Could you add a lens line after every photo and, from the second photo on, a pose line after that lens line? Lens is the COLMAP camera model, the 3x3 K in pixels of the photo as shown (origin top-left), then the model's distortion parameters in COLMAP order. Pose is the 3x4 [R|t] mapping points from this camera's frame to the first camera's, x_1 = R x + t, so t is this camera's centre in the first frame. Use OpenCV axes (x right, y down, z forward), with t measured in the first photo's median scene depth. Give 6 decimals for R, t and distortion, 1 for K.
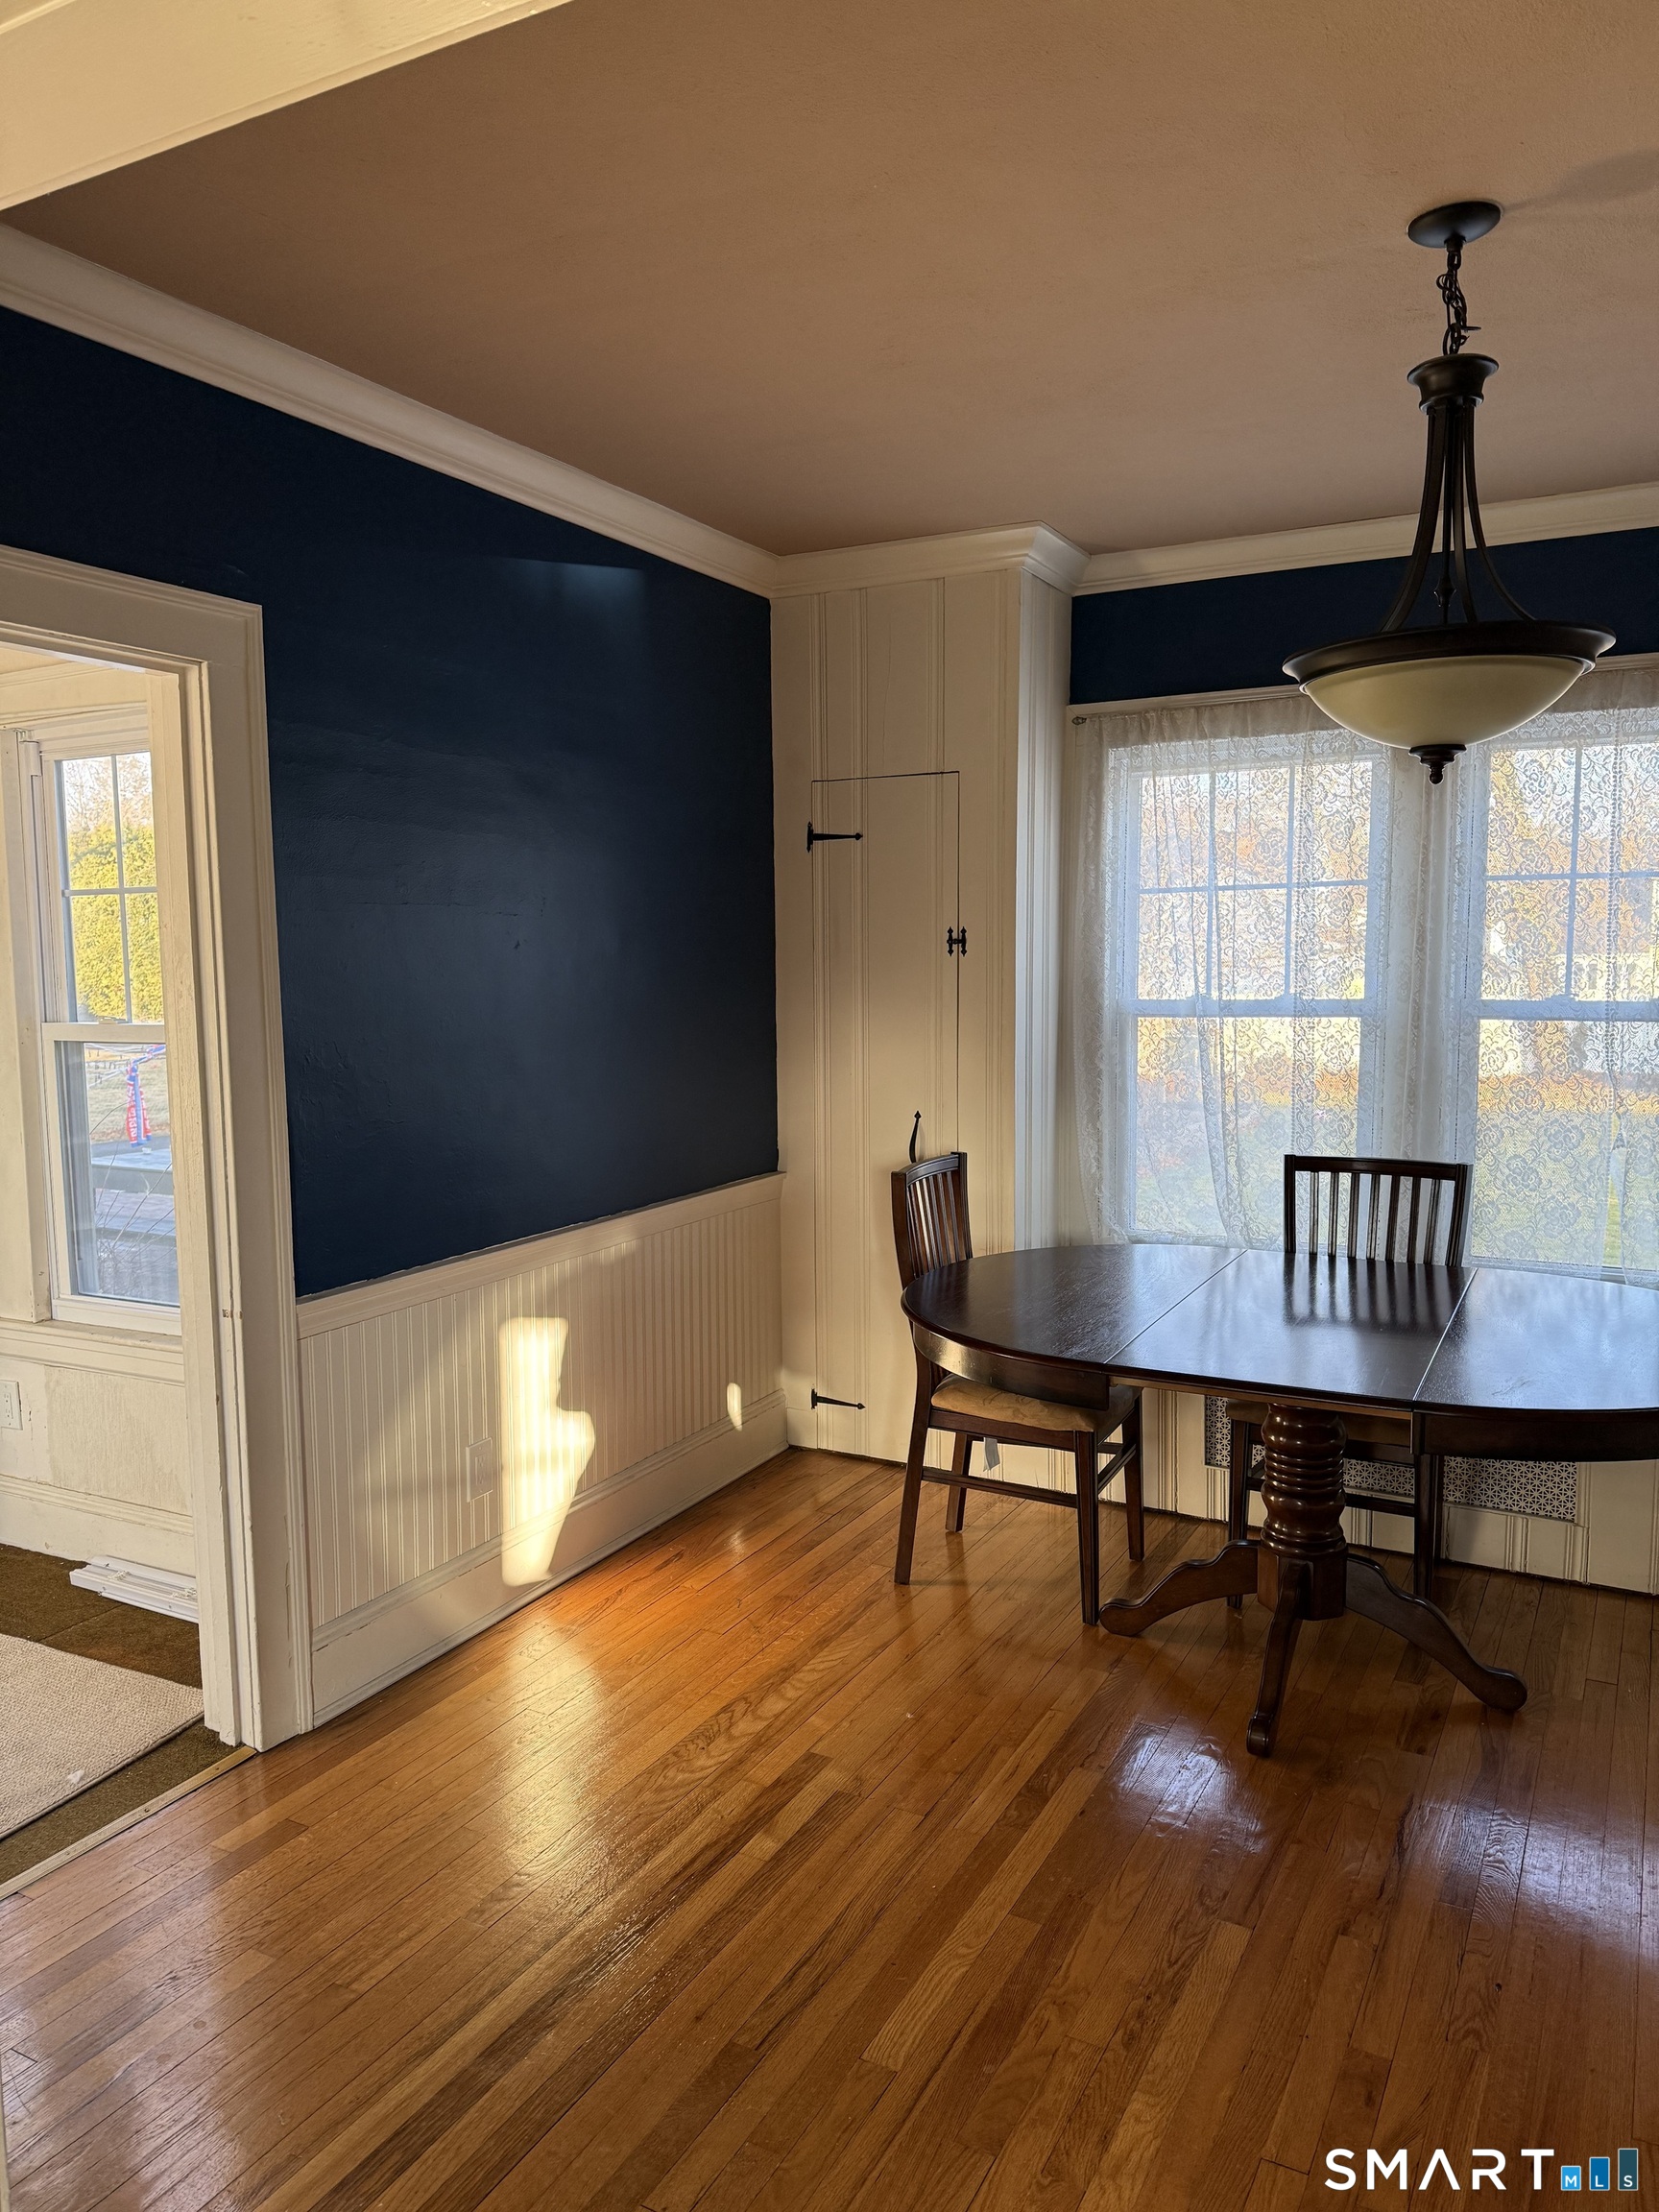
lens RADIAL K [[1569.5, 0, 791.7], [0, 1569.5, 1109.3], [0, 0, 1]] dist [0.030035, -0.029145]
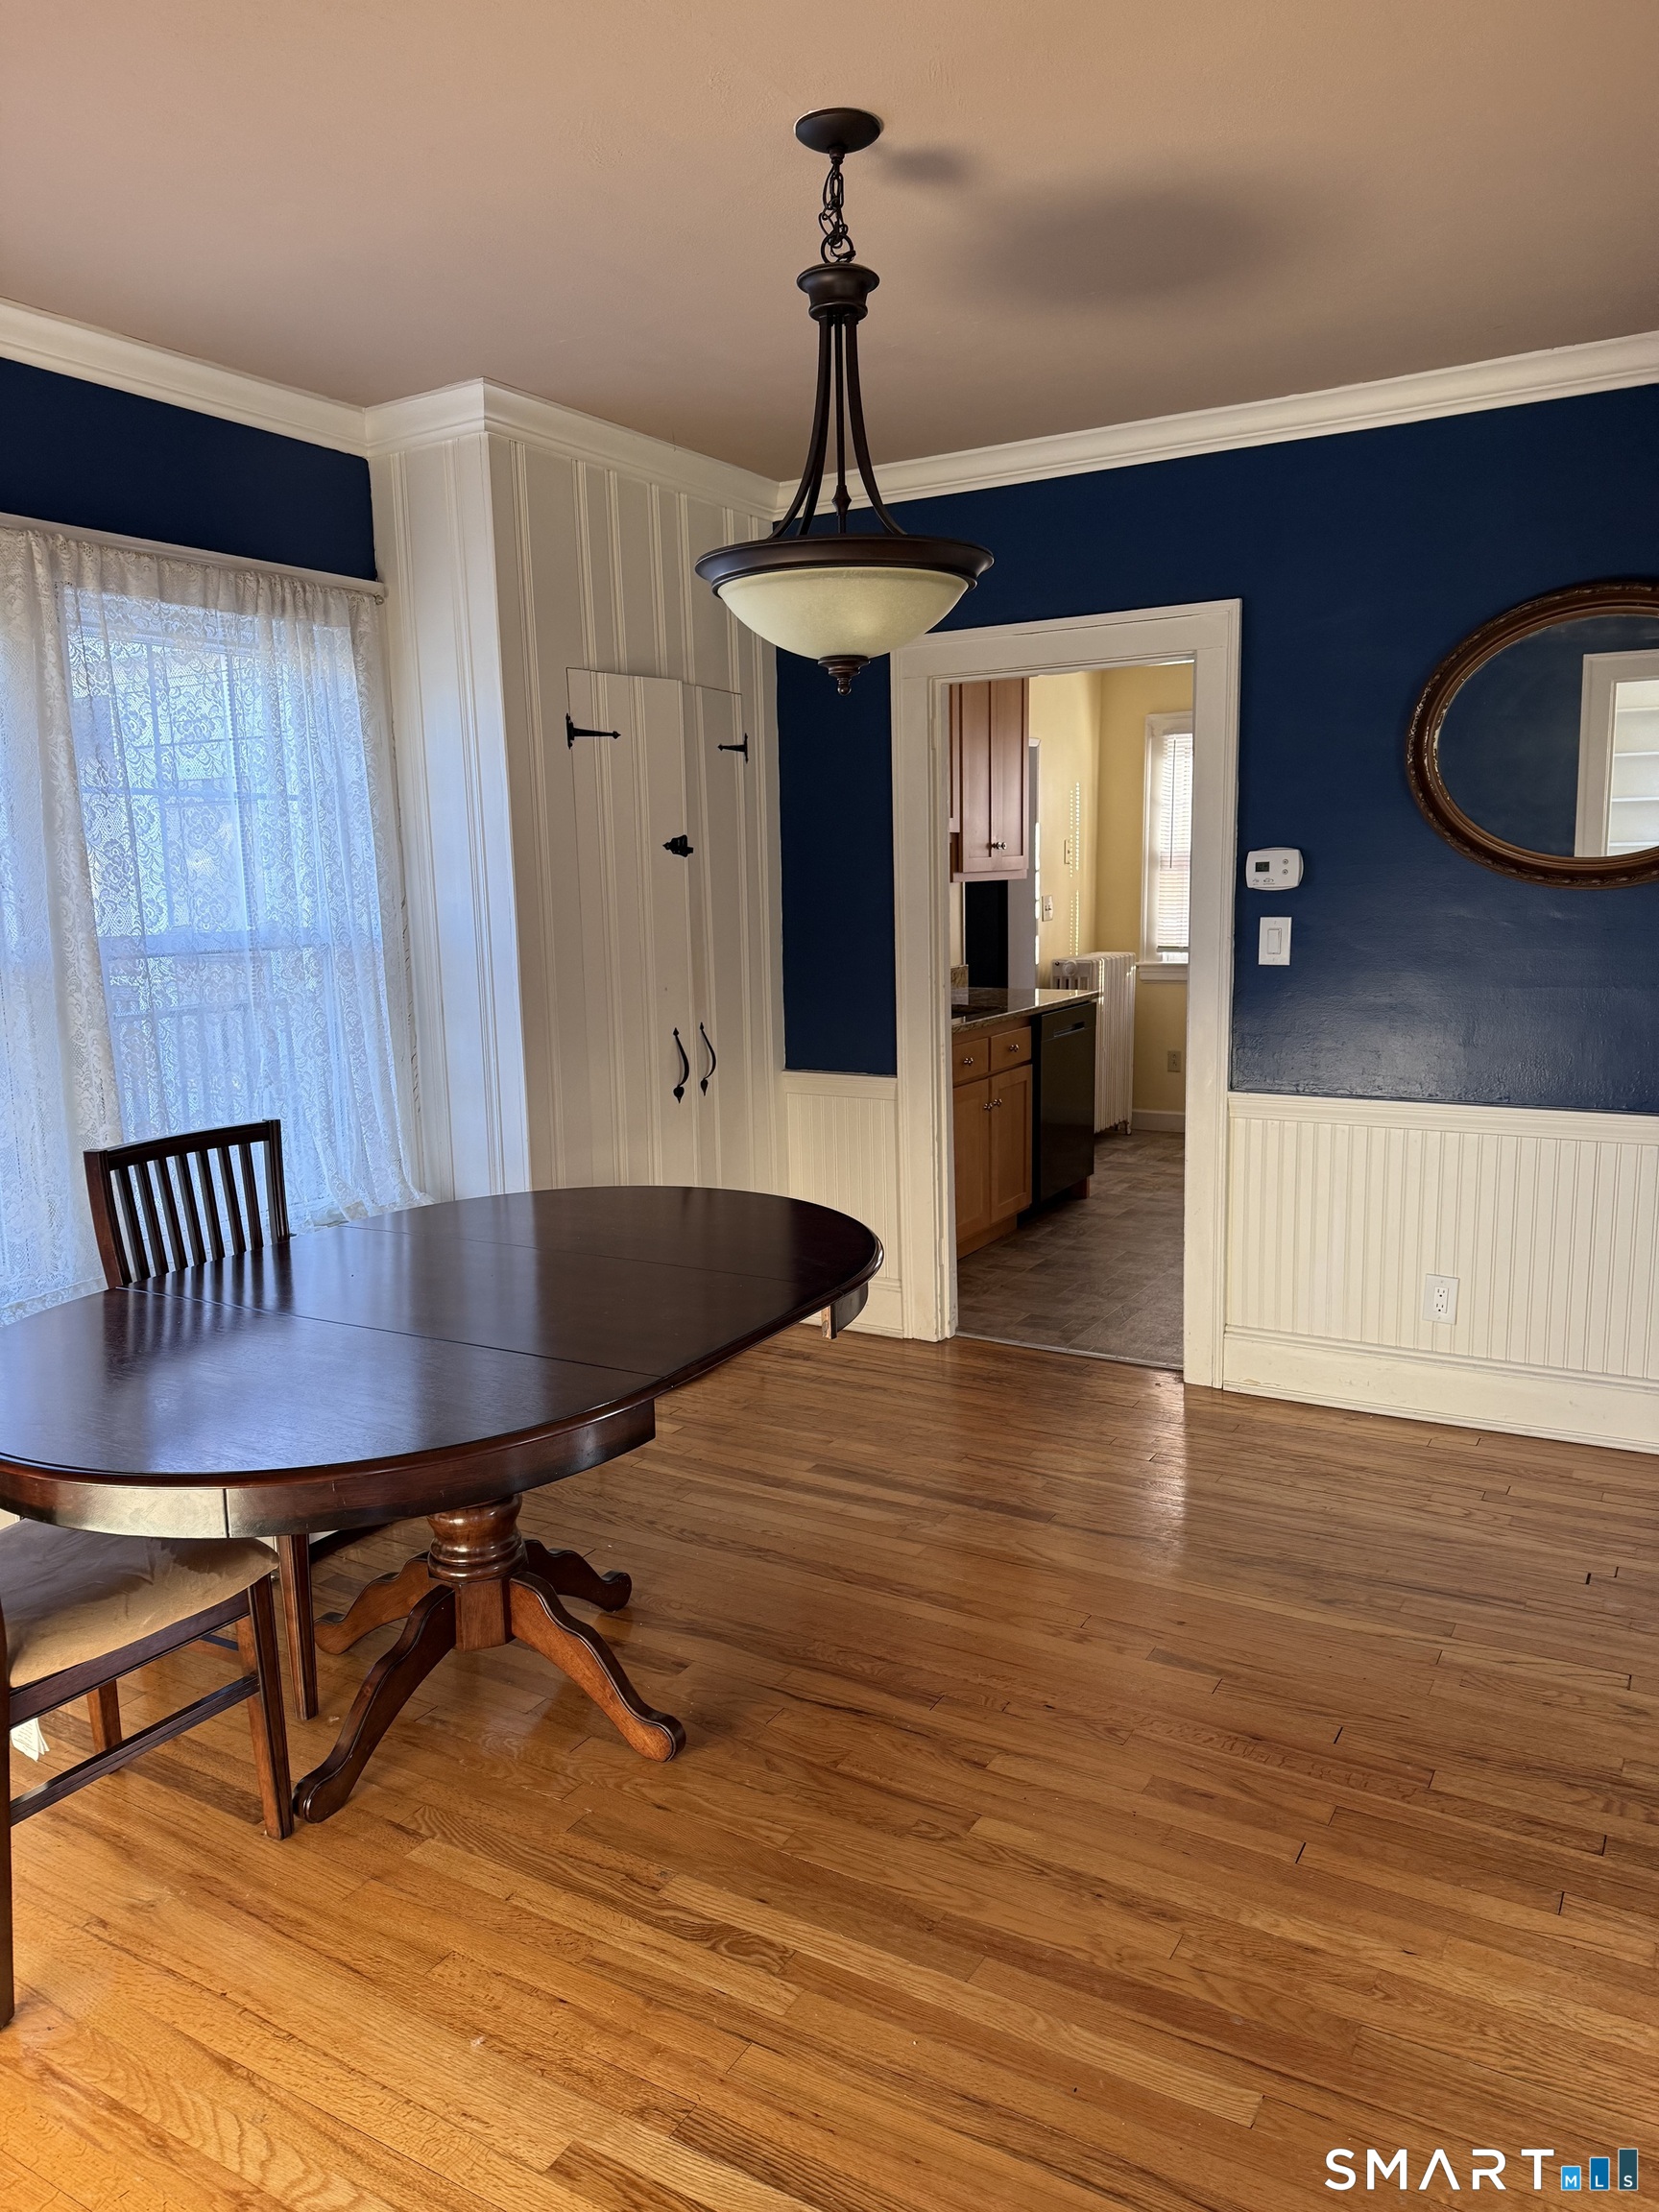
lens RADIAL K [[1549.5, 0, 805.9], [0, 1549.5, 1133.5], [0, 0, 1]] dist [0.025525, -0.051679]
pose [[0.027152, -0.158299, 0.987018, -0.592886], [0.119881, 0.980772, 0.153999, -0.077881], [-0.992417, 0.114143, 0.045607, 0.946021]]
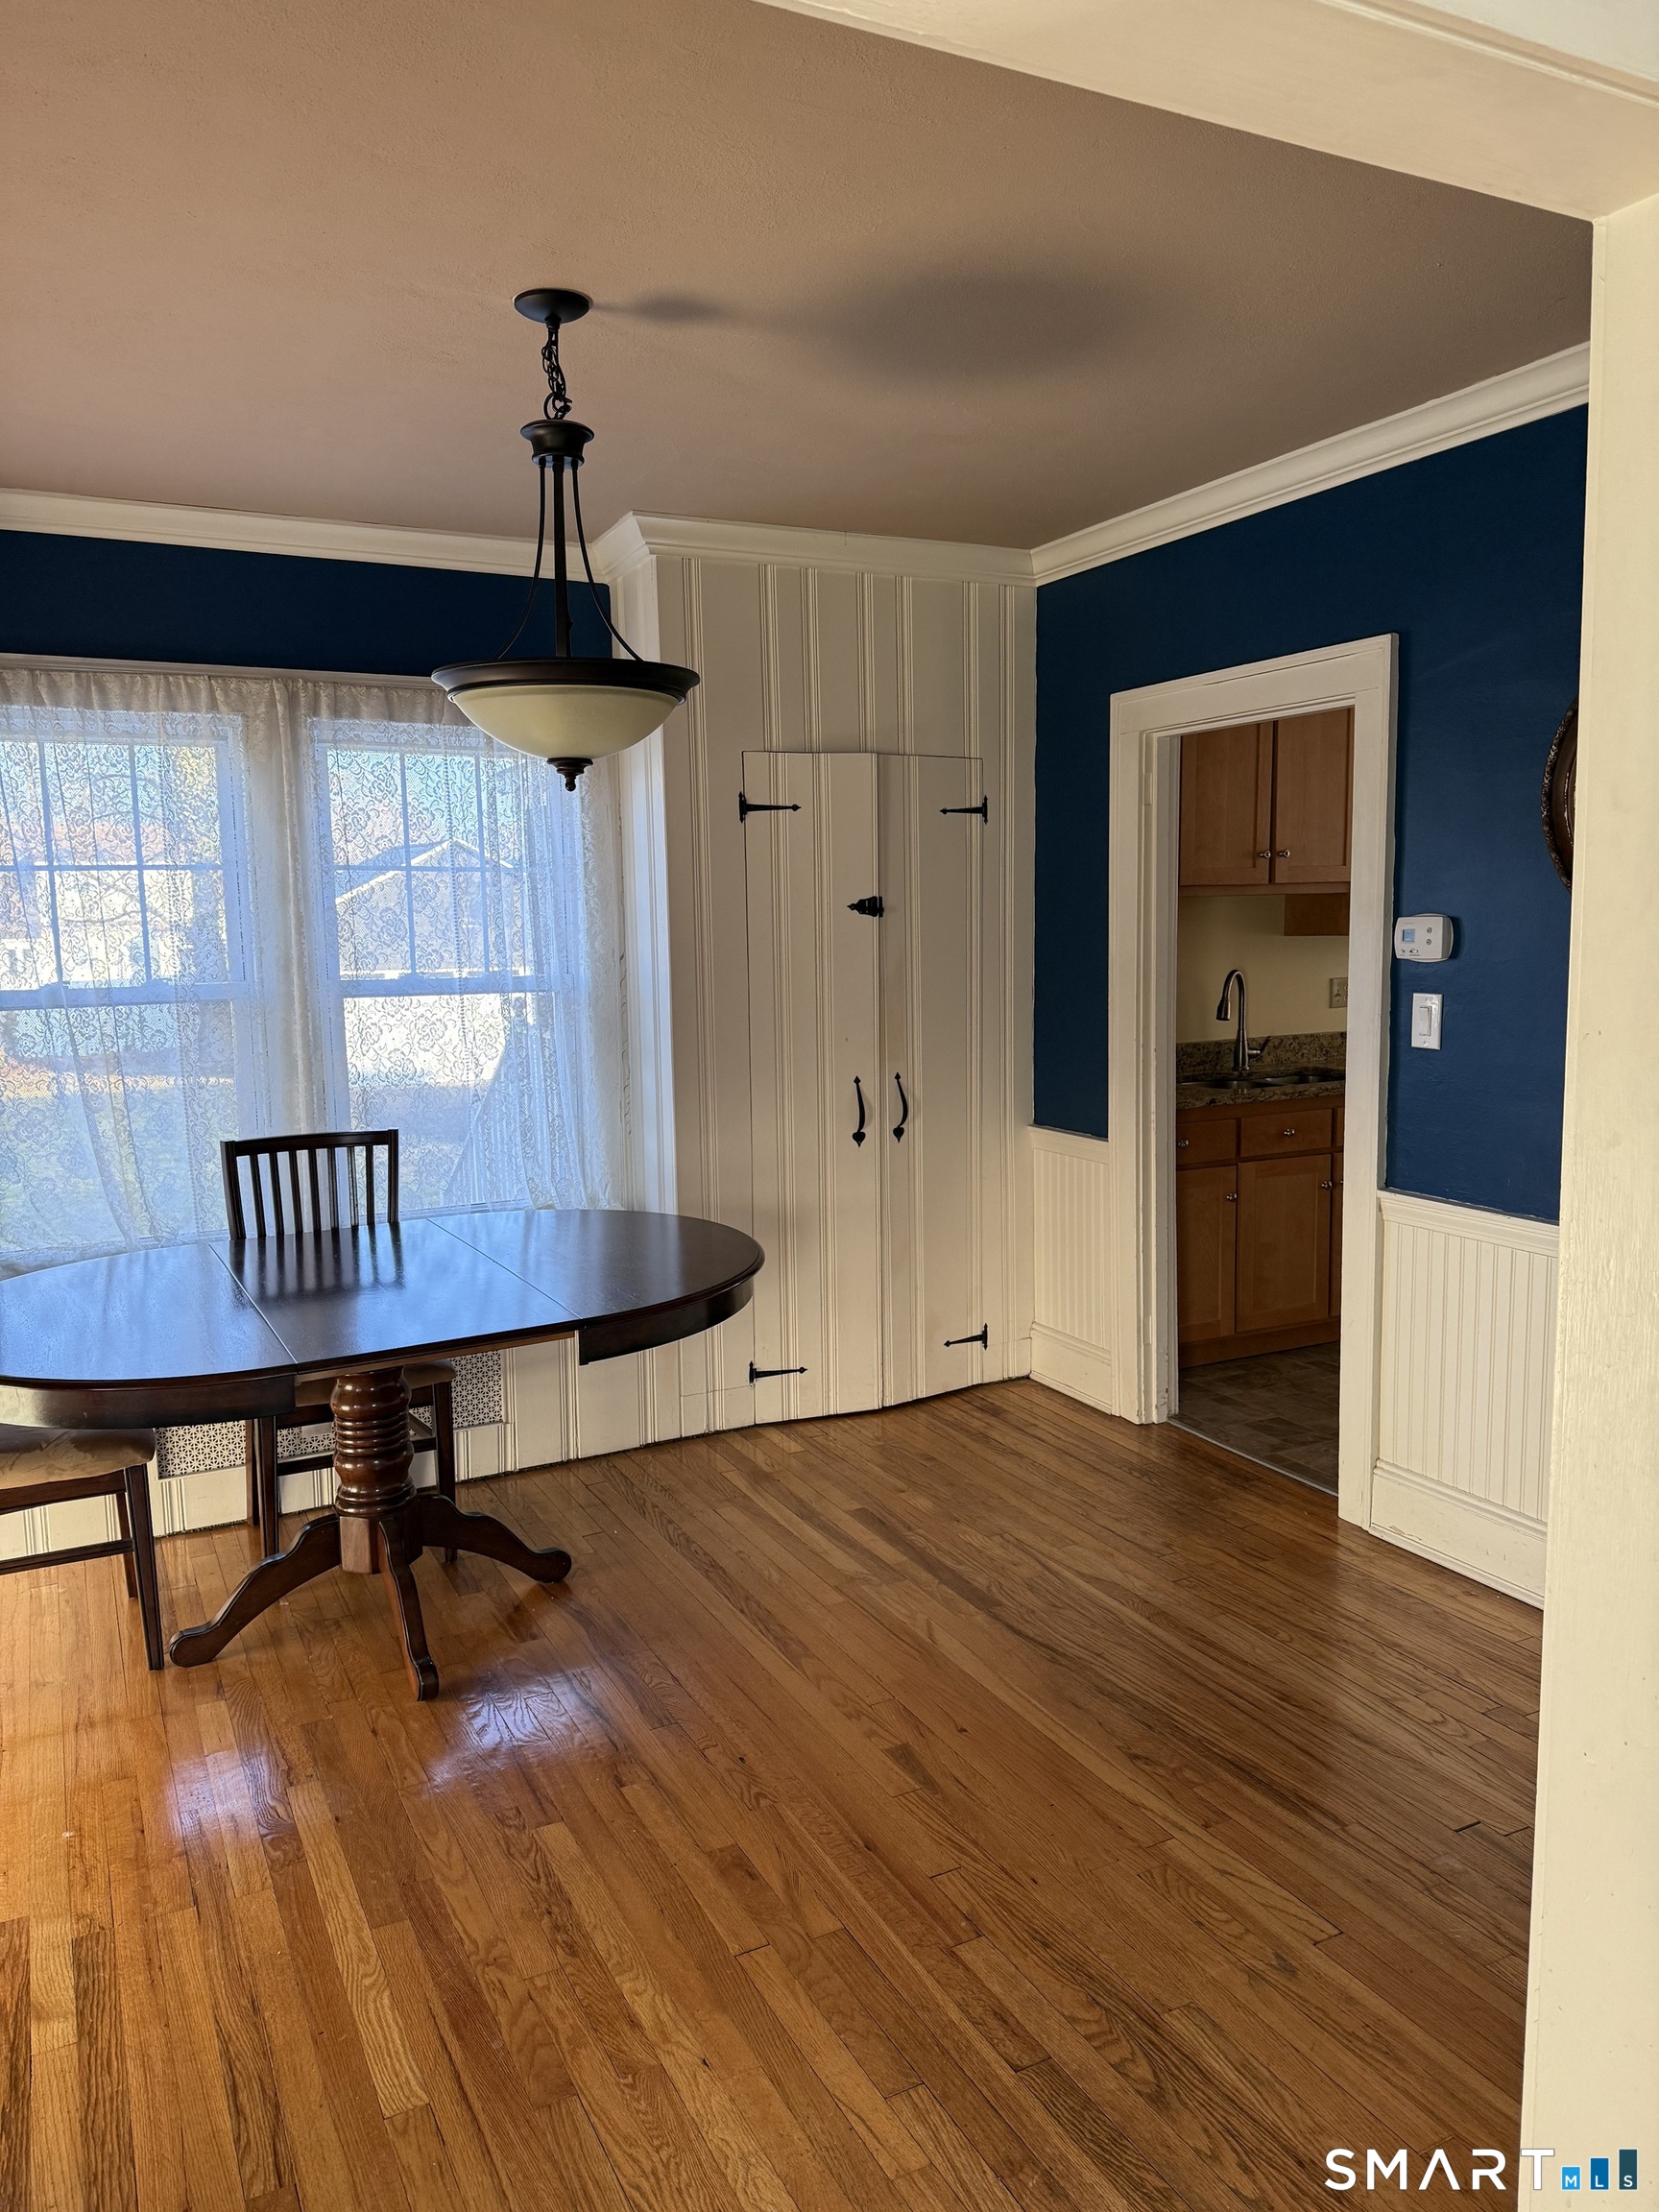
lens RADIAL K [[1571.2, 0, 829.5], [0, 1571.2, 1106.0], [0, 0, 1]] dist [0.042365, -0.046694]
pose [[0.556180, -0.099101, 0.825132, -0.437805], [0.091890, 0.994110, 0.057457, -0.023314], [-0.825966, 0.043865, 0.562011, 0.186763]]
